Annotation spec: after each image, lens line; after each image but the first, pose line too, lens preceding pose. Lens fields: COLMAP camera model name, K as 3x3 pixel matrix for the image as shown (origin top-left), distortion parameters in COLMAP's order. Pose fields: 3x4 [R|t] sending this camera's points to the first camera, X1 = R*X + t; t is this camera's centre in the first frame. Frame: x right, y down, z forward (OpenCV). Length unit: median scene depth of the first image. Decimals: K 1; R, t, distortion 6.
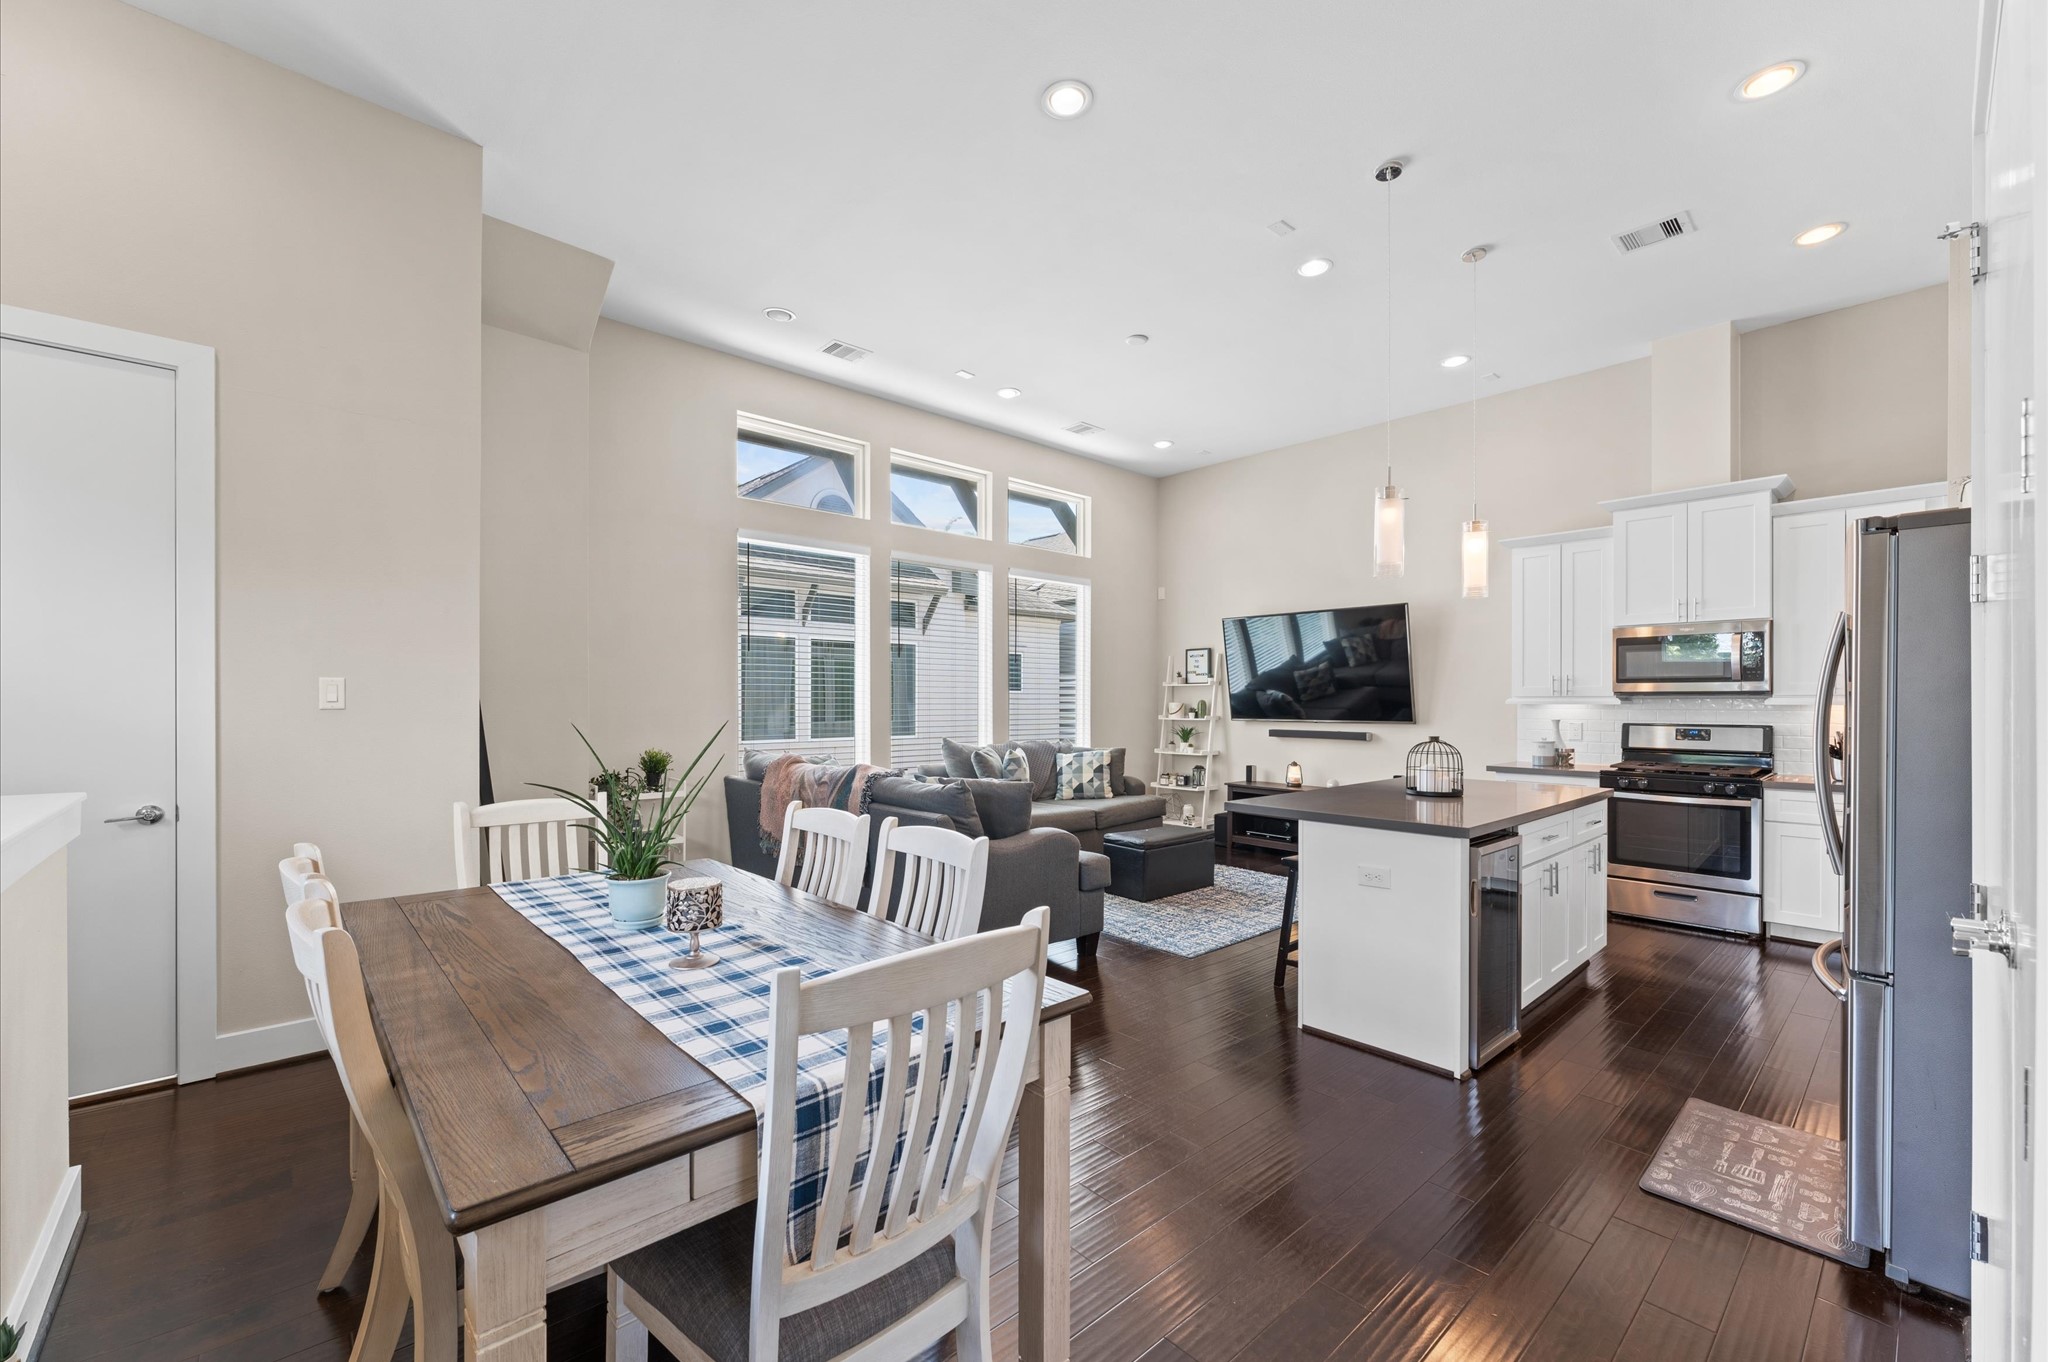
lens RADIAL K [[825.2, 0, 1018.2], [0, 825.2, 703.8], [0, 0, 1]] dist [0.000299, 0.000168]
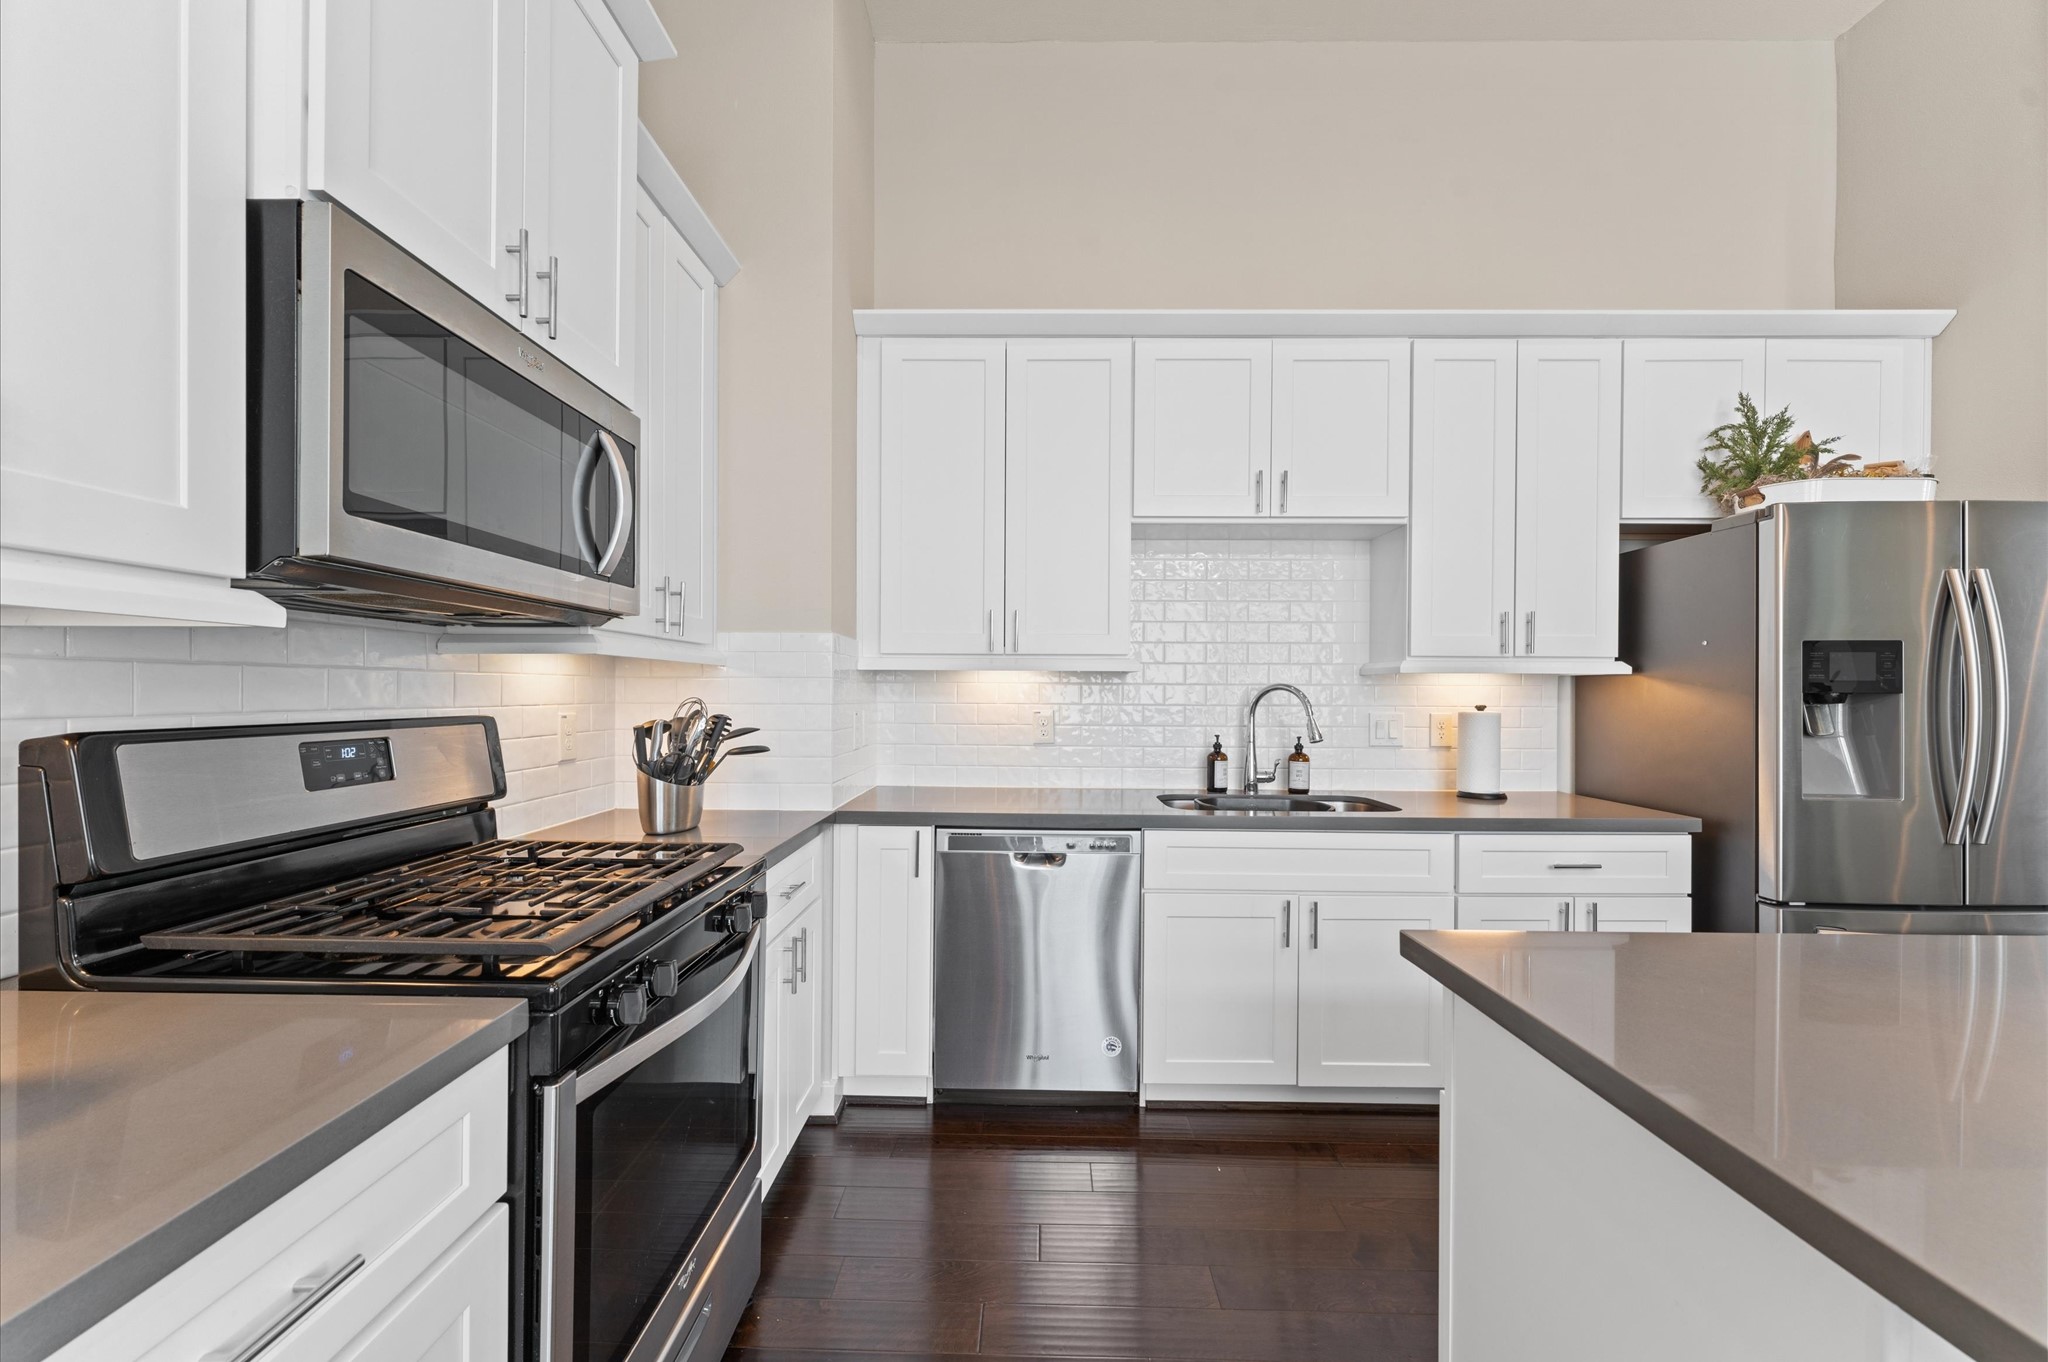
lens RADIAL K [[808.8, 0, 1019.6], [0, 808.8, 690.9], [0, 0, 1]] dist [-0.003051, -0.000021]
pose [[-0.727445, -0.005194, 0.686146, 0.472036], [-0.003673, 0.999986, 0.003675, 0.012762], [-0.686156, 0.000153, -0.727454, 0.984033]]
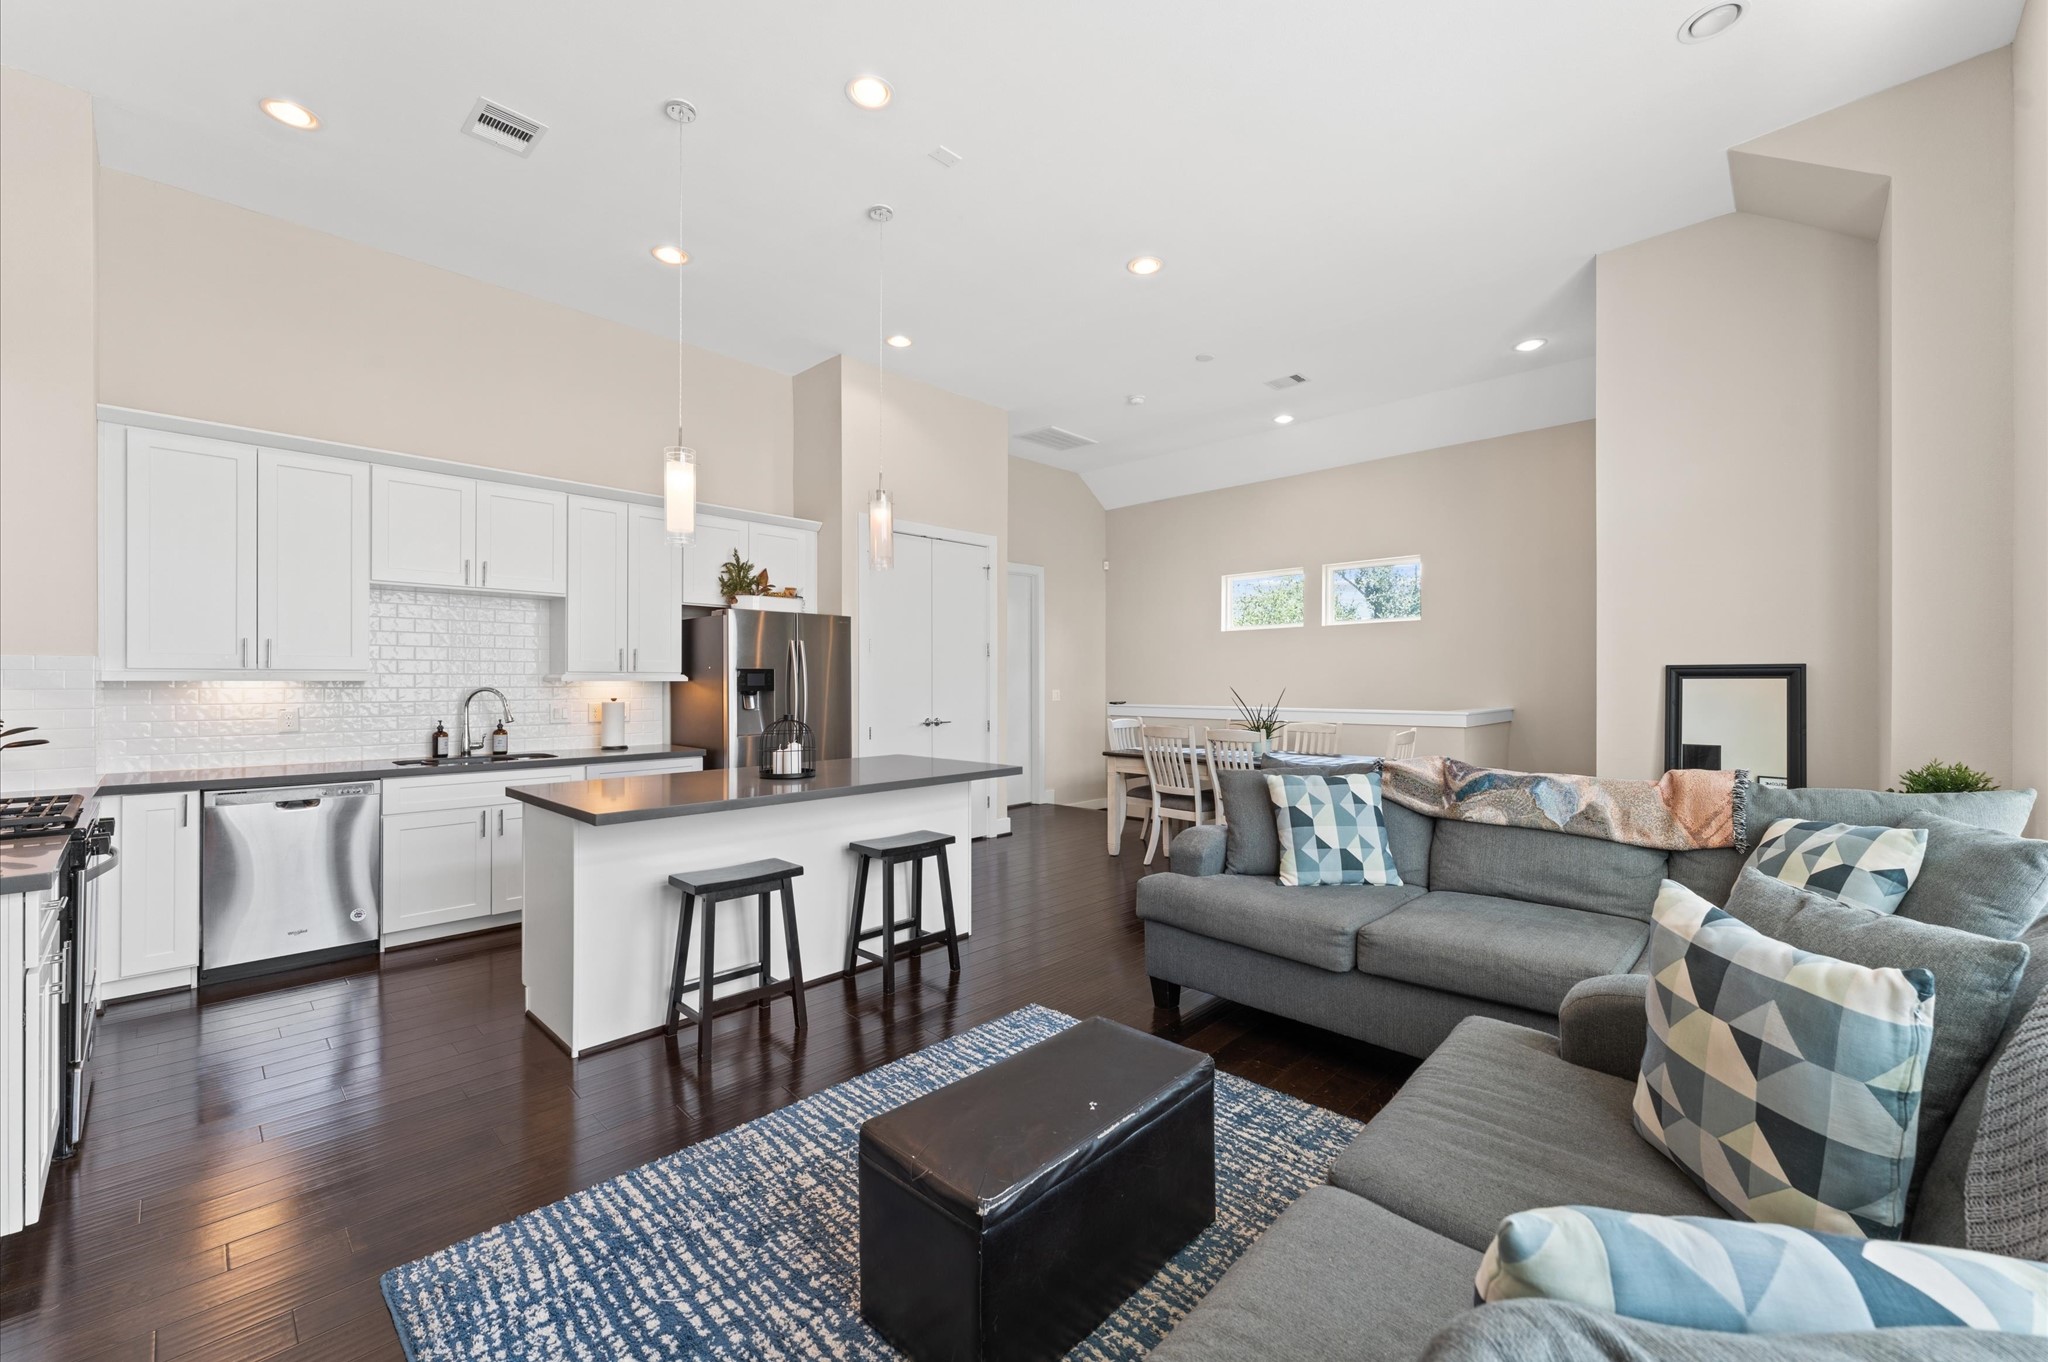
lens RADIAL K [[819.0, 0, 1024.7], [0, 819.0, 679.6], [0, 0, 1]] dist [-0.001052, 0.000479]
pose [[-0.997414, -0.001419, -0.071851, 0.214572], [-0.001658, 0.999993, 0.003273, -0.002035], [0.071846, 0.003383, -0.997410, 1.372829]]
